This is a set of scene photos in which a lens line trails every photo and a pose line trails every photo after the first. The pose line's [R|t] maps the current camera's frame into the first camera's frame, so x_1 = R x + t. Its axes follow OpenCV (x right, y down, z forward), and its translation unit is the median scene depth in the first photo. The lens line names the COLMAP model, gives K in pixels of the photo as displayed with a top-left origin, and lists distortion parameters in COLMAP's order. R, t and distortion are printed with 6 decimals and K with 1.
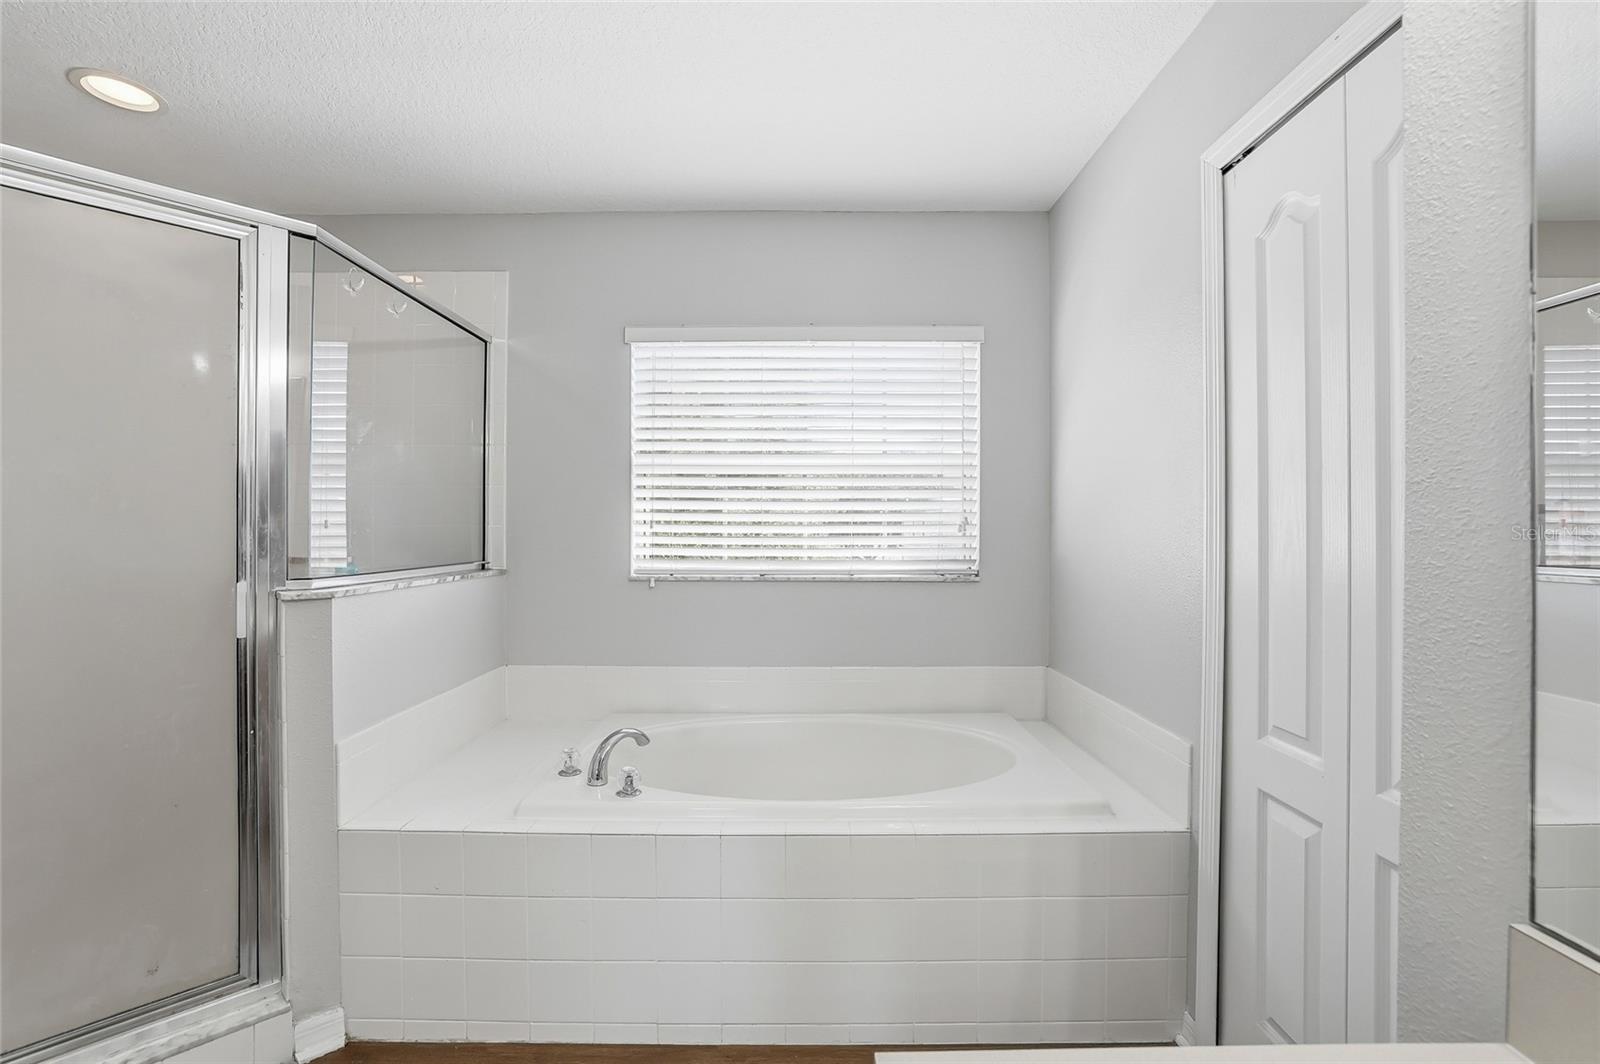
lens RADIAL K [[682.2, 0, 809.2], [0, 682.2, 523.6], [0, 0, 1]] dist [-0.018635, 0.000344]
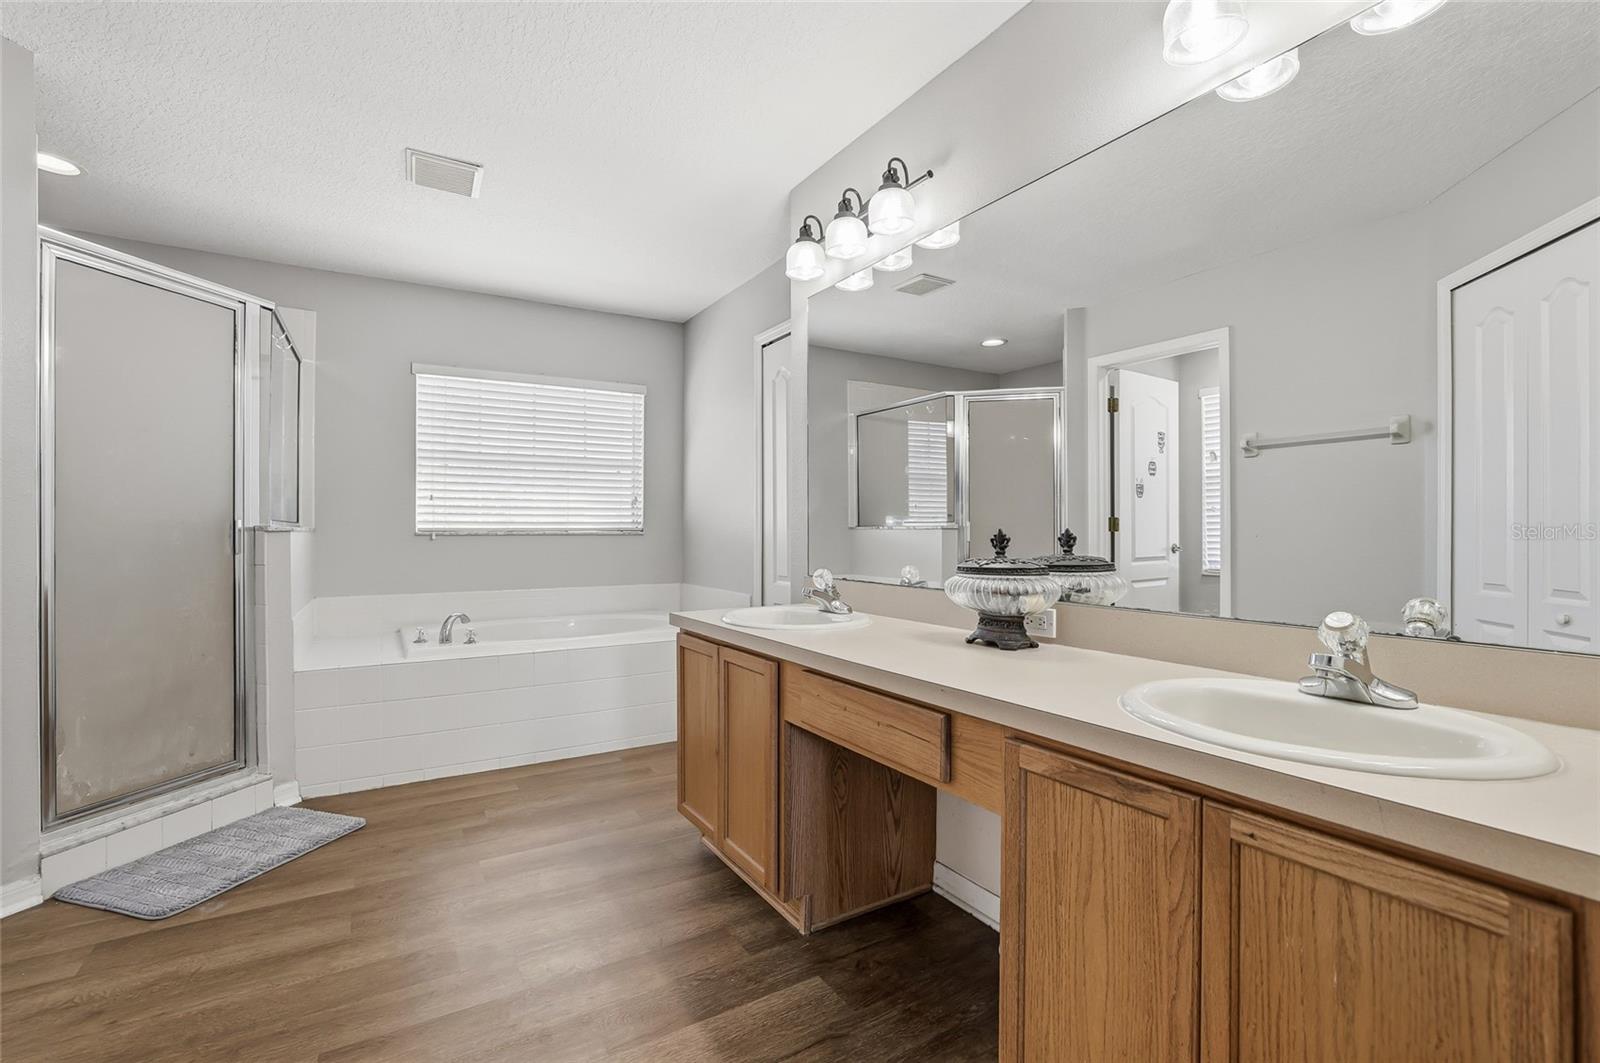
lens RADIAL K [[696.0, 0, 790.0], [0, 696.0, 530.1], [0, 0, 1]] dist [-0.013890, -0.000438]
pose [[0.856601, -0.005357, 0.515952, -0.346100], [0.001598, 0.999969, 0.007730, 0.062438], [-0.515977, -0.005798, 0.856583, -0.703105]]
